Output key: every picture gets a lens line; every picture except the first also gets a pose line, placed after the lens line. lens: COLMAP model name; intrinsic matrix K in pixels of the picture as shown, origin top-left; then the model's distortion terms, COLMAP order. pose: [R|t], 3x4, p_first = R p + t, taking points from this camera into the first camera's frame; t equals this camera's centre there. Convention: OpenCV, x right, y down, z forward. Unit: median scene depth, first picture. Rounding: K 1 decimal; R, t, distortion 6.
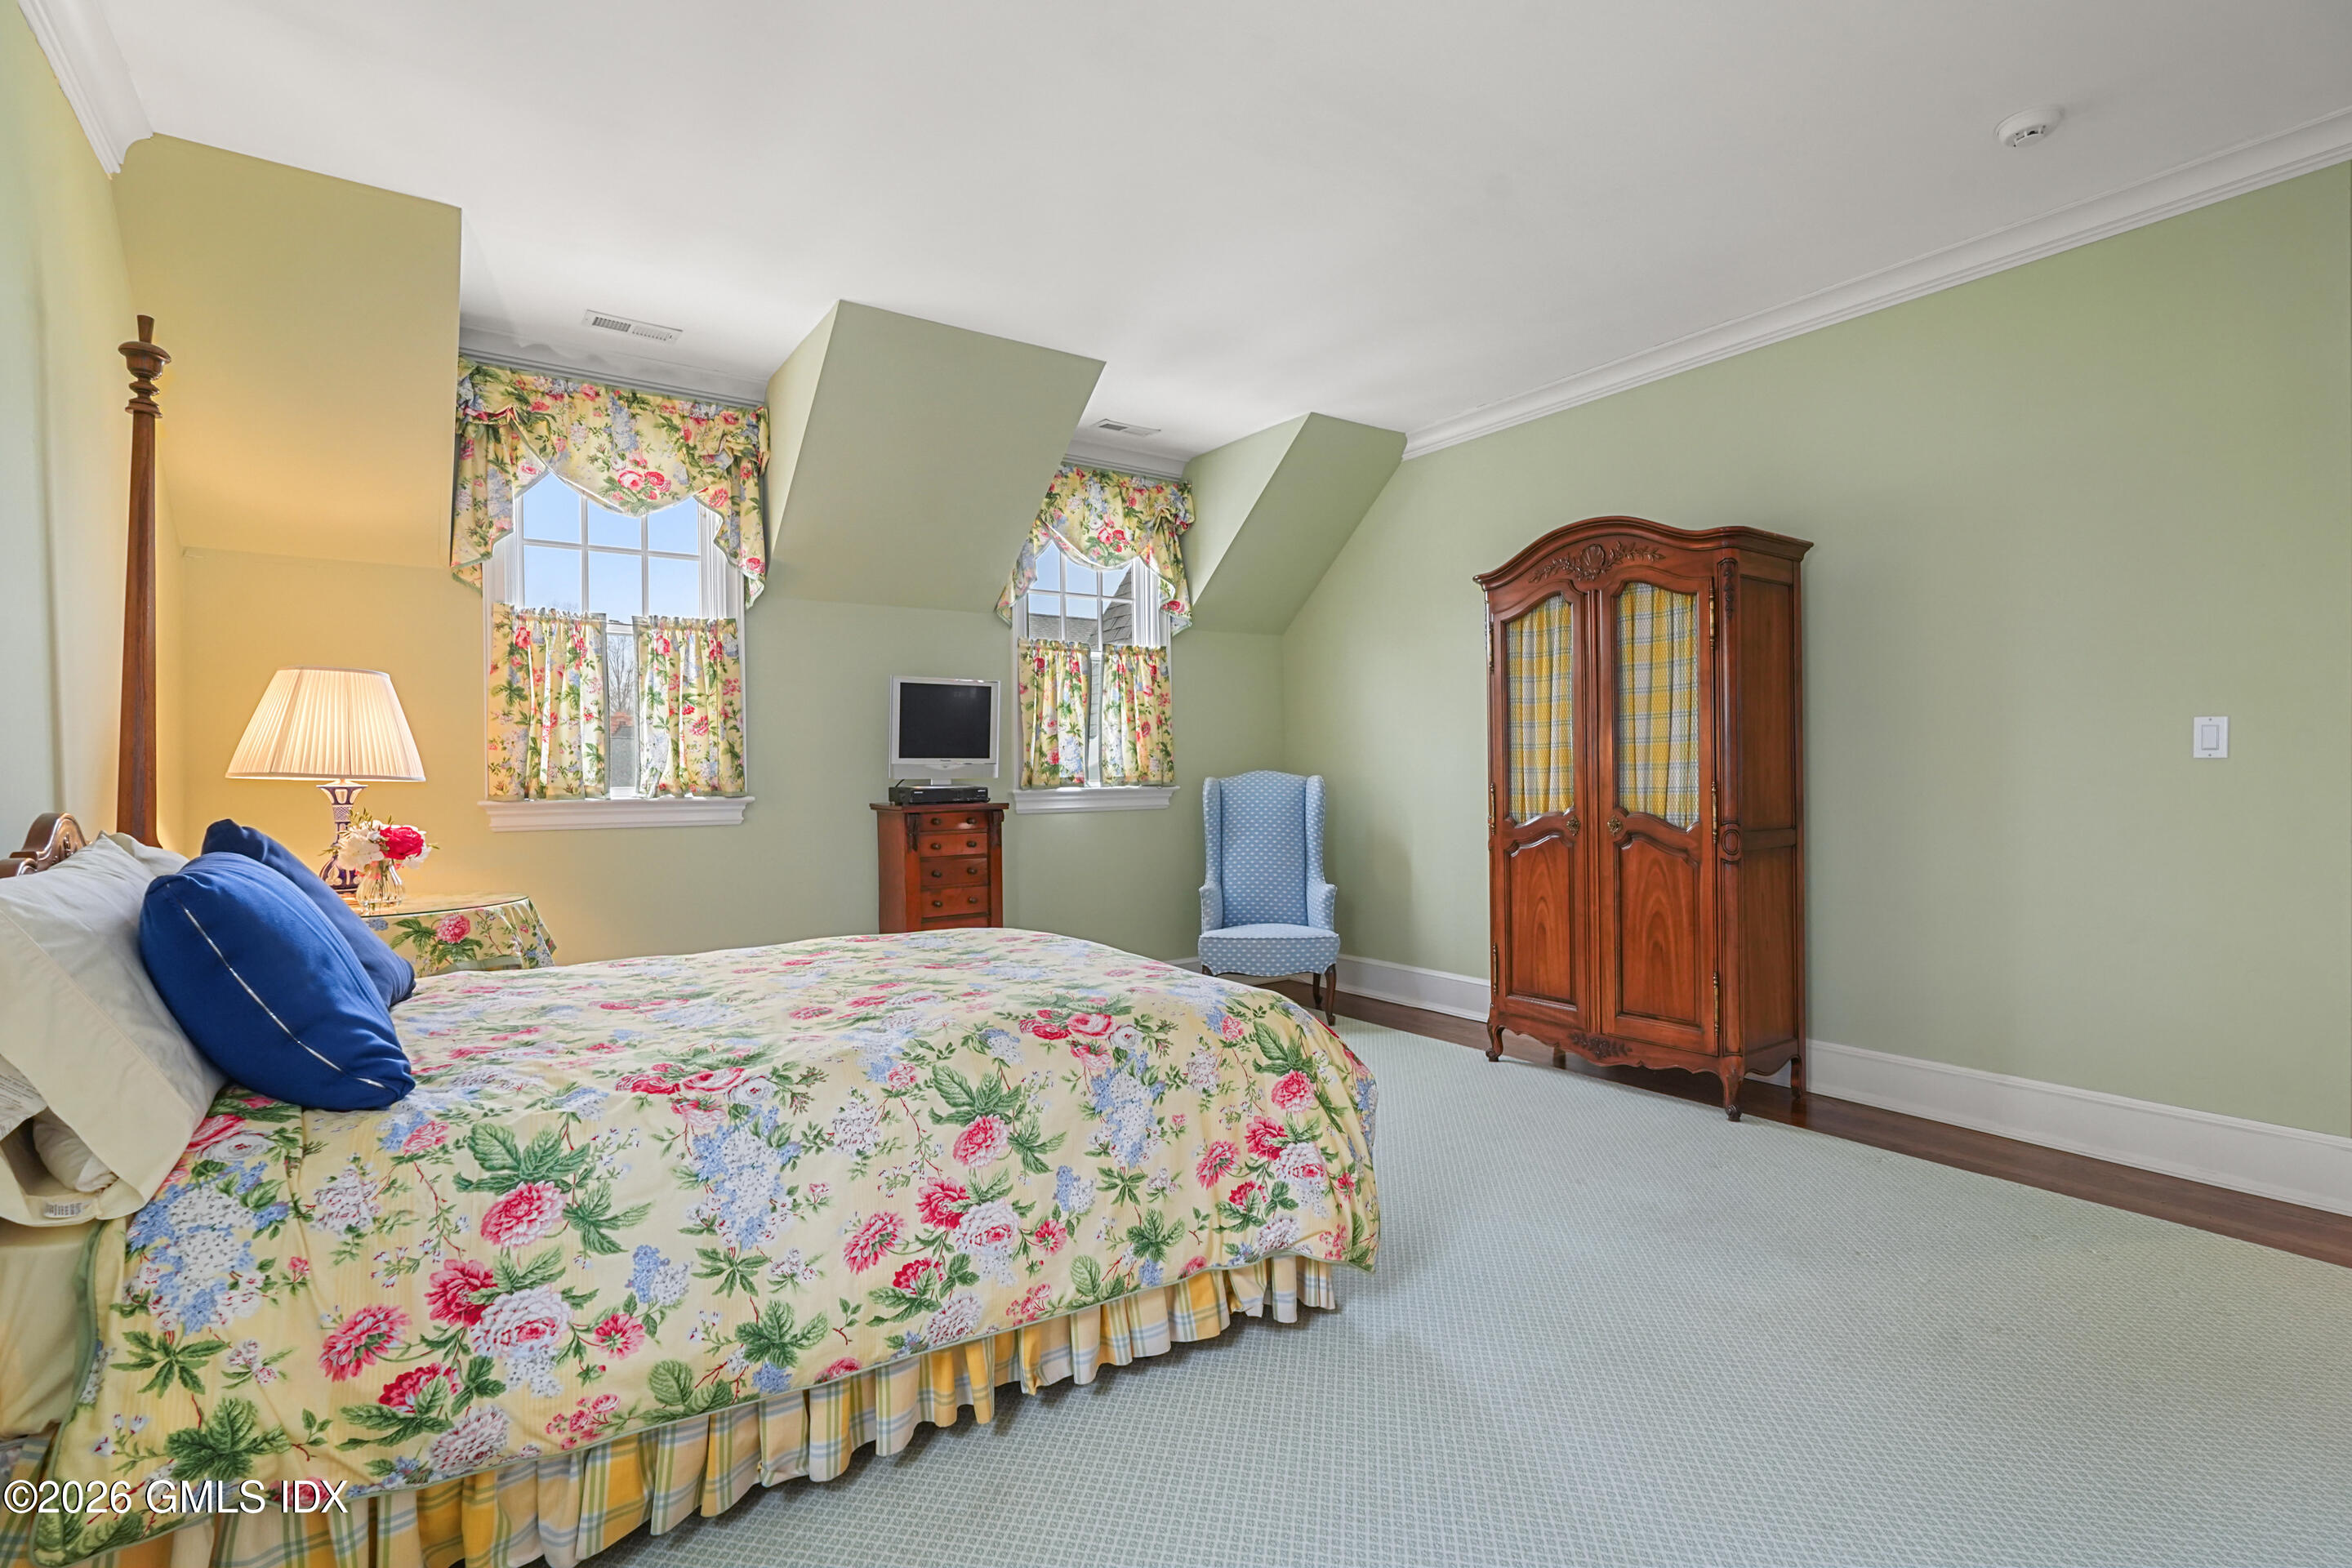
lens RADIAL K [[1088.2, 0, 1176.0], [0, 1088.2, 784.0], [0, 0, 1]] dist [-0.033198, -0.000754]
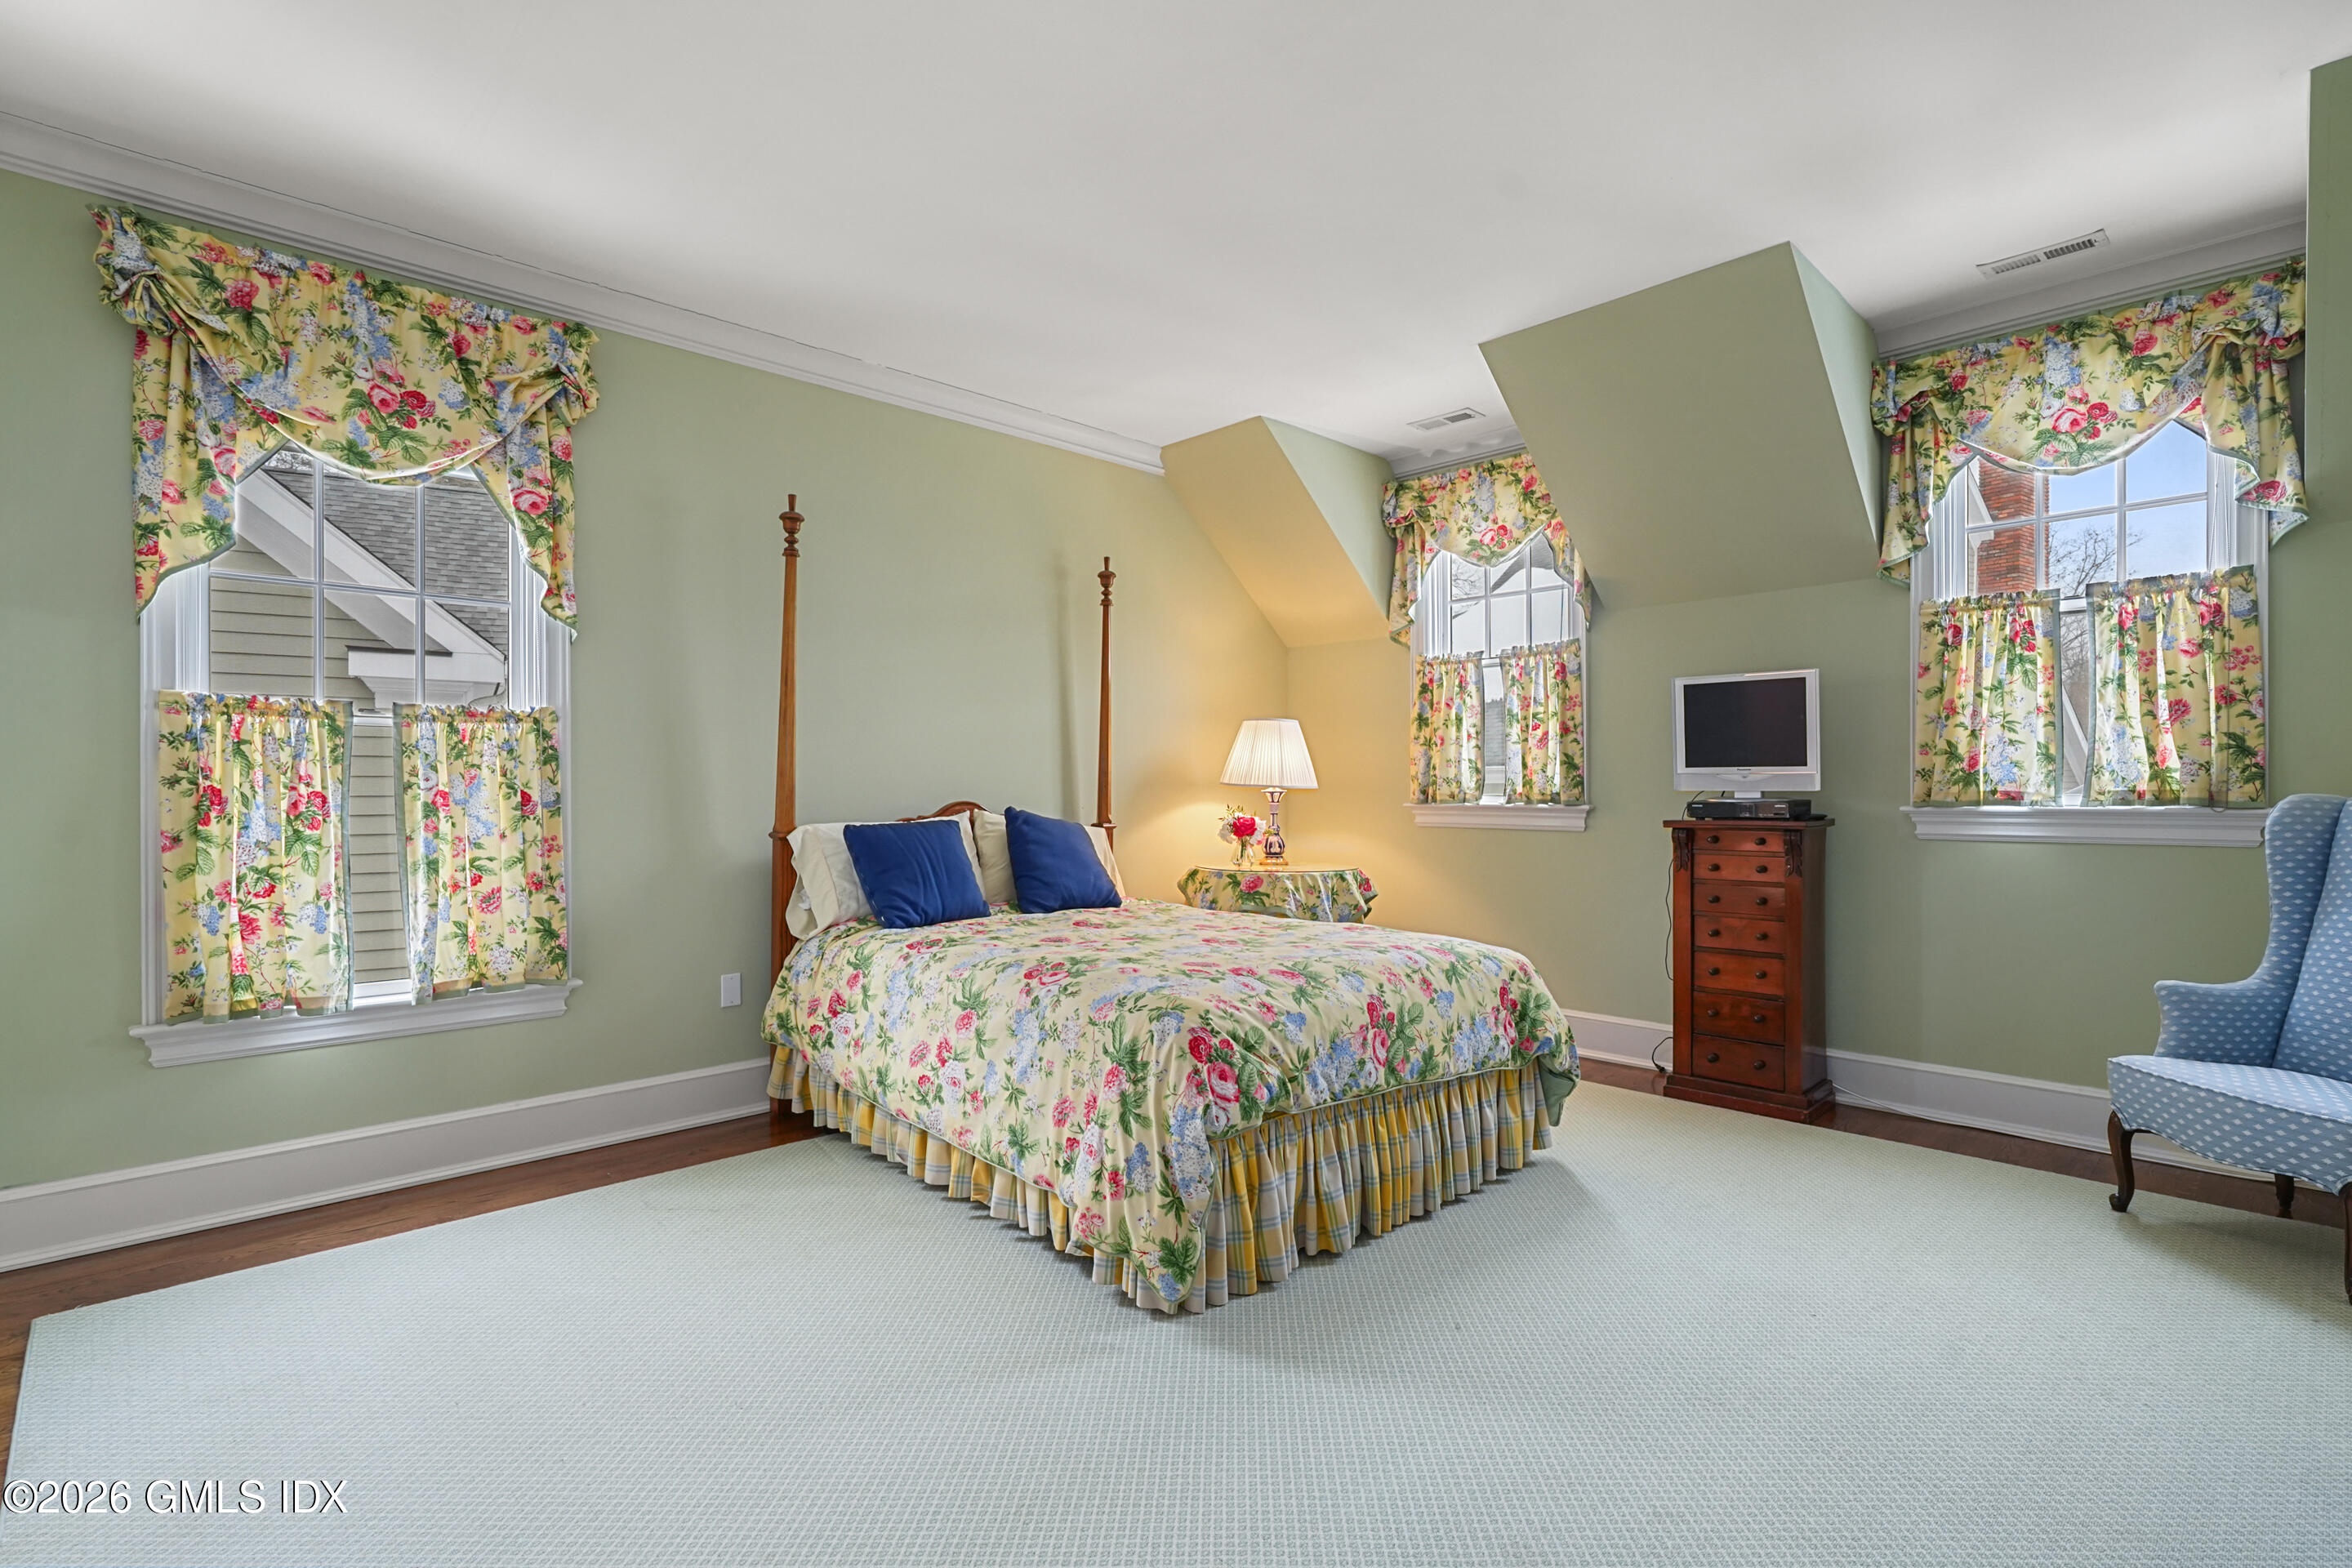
lens RADIAL K [[1111.2, 0, 1169.1], [0, 1111.2, 772.1], [0, 0, 1]] dist [-0.005632, 0.000054]
pose [[0.136431, -0.001870, -0.990648, 0.650138], [-0.005622, 0.999981, -0.002662, -0.016296], [0.990634, 0.005933, 0.136417, 0.471453]]
